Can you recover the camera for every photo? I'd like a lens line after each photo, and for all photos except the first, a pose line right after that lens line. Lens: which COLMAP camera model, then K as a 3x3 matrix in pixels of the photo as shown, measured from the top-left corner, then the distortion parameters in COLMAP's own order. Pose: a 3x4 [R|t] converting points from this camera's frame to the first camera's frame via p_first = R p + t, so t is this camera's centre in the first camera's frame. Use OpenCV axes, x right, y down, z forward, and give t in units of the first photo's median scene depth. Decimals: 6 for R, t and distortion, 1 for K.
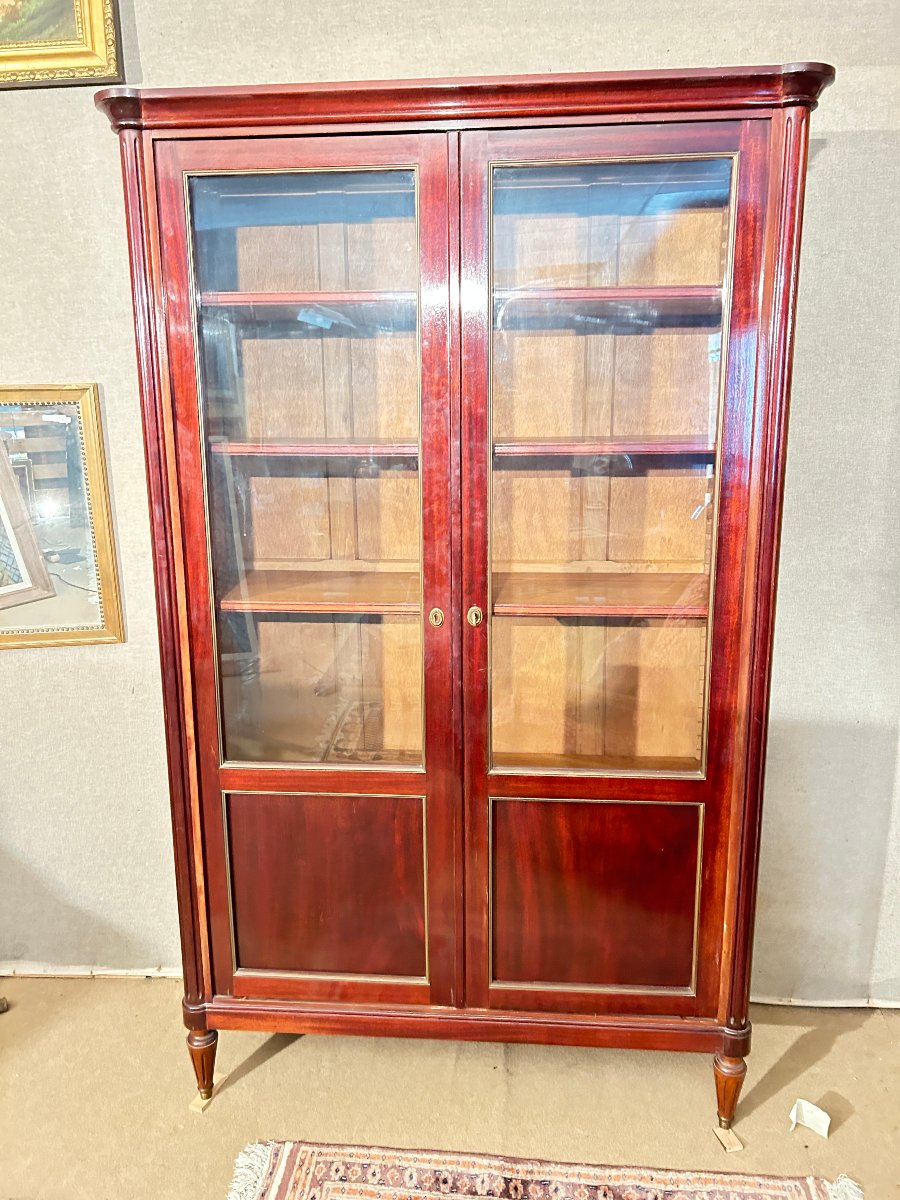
lens RADIAL K [[908.0, 0, 444.9], [0, 908.0, 592.3], [0, 0, 1]] dist [0.045725, -0.052331]
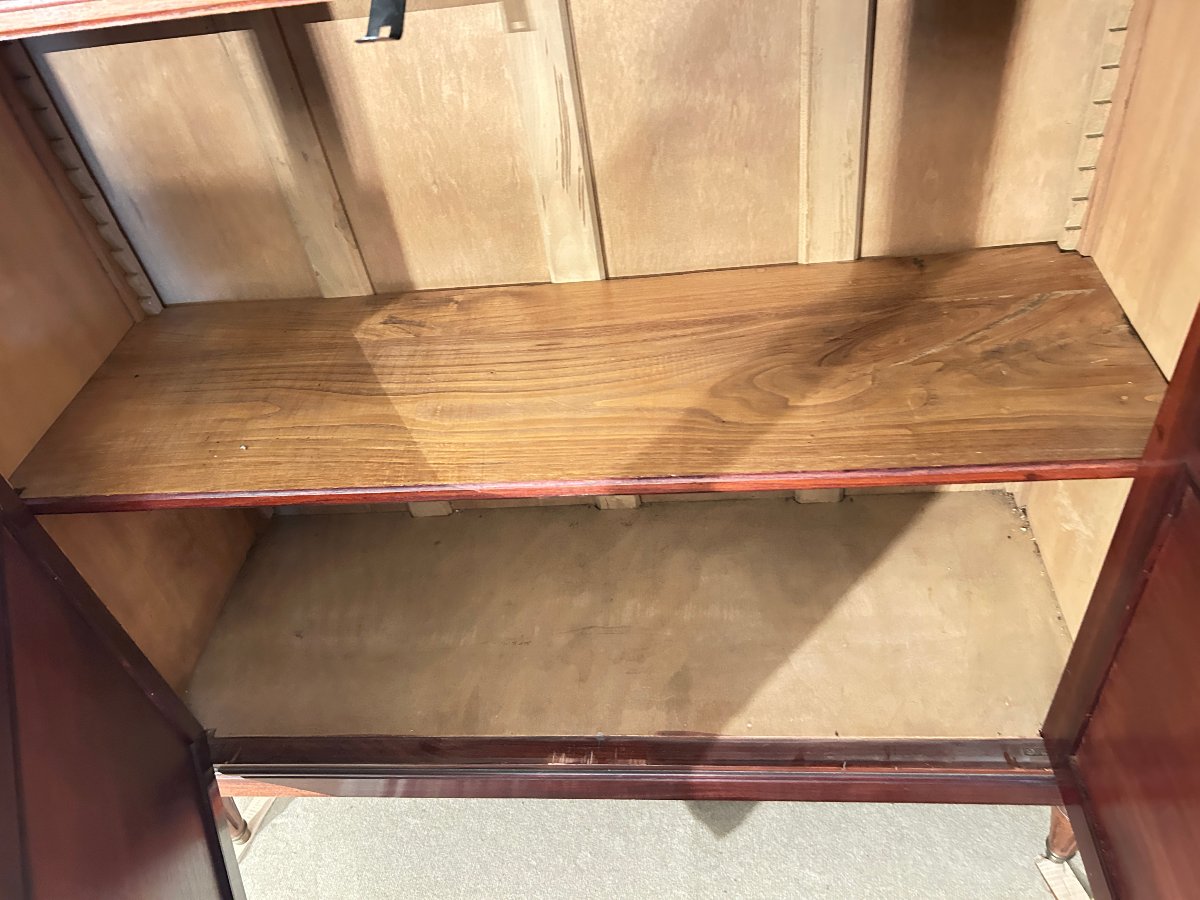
lens RADIAL K [[908.0, 0, 593.4], [0, 908.0, 448.2], [0, 0, 1]] dist [0.045725, -0.052331]
pose [[0.992141, -0.094705, -0.081779, 0.076956], [0.123227, 0.853008, 0.507142, 0.004513], [0.021730, -0.513233, 0.857974, 0.617567]]
